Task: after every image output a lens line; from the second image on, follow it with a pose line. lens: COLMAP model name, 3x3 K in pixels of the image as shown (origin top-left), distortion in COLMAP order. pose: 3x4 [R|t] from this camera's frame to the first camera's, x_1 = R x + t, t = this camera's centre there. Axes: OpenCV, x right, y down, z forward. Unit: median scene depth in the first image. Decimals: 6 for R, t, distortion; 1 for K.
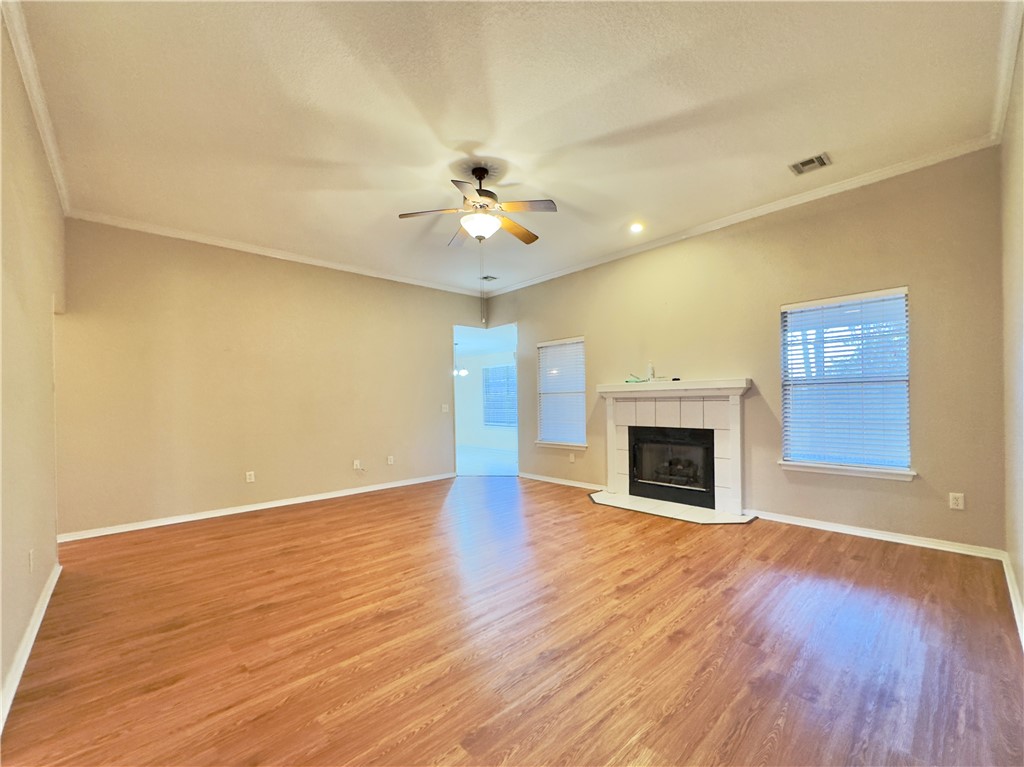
lens RADIAL K [[411.0, 0, 512.4], [0, 411.0, 379.7], [0, 0, 1]] dist [-0.002654, -0.000226]
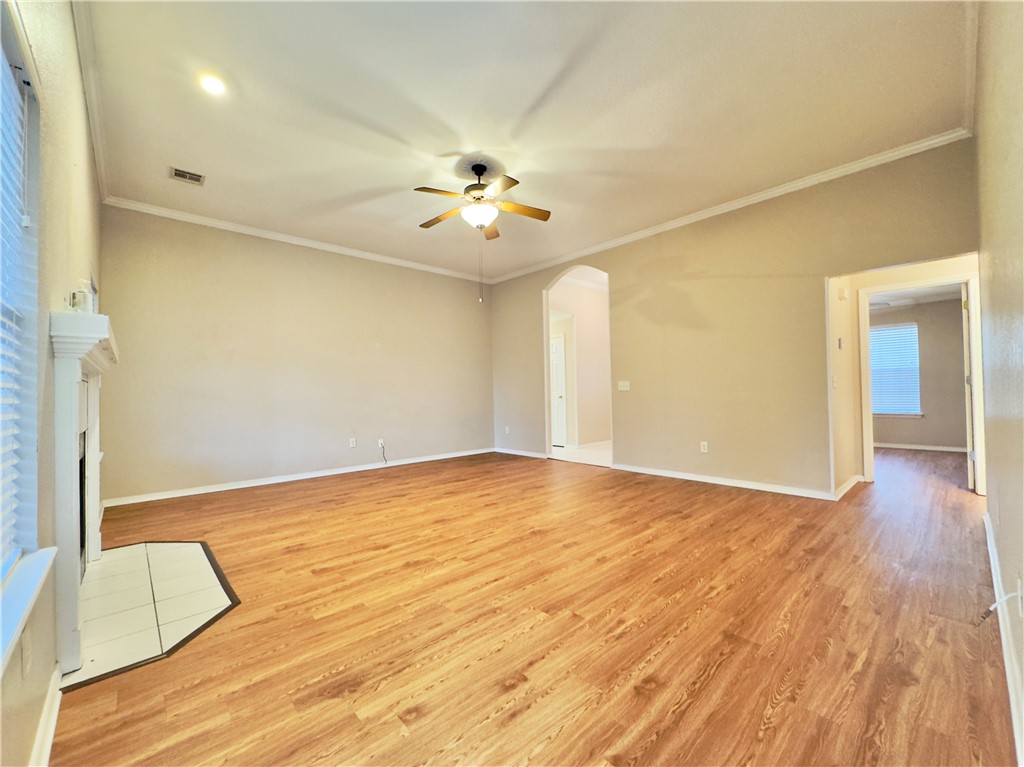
lens RADIAL K [[411.0, 0, 512.4], [0, 411.0, 379.7], [0, 0, 1]] dist [-0.002654, -0.000226]
pose [[-0.999317, 0.036685, 0.004334, -0.139791], [0.036263, 0.996592, -0.074096, 0.137064], [-0.007037, -0.073888, -0.997242, 1.918655]]
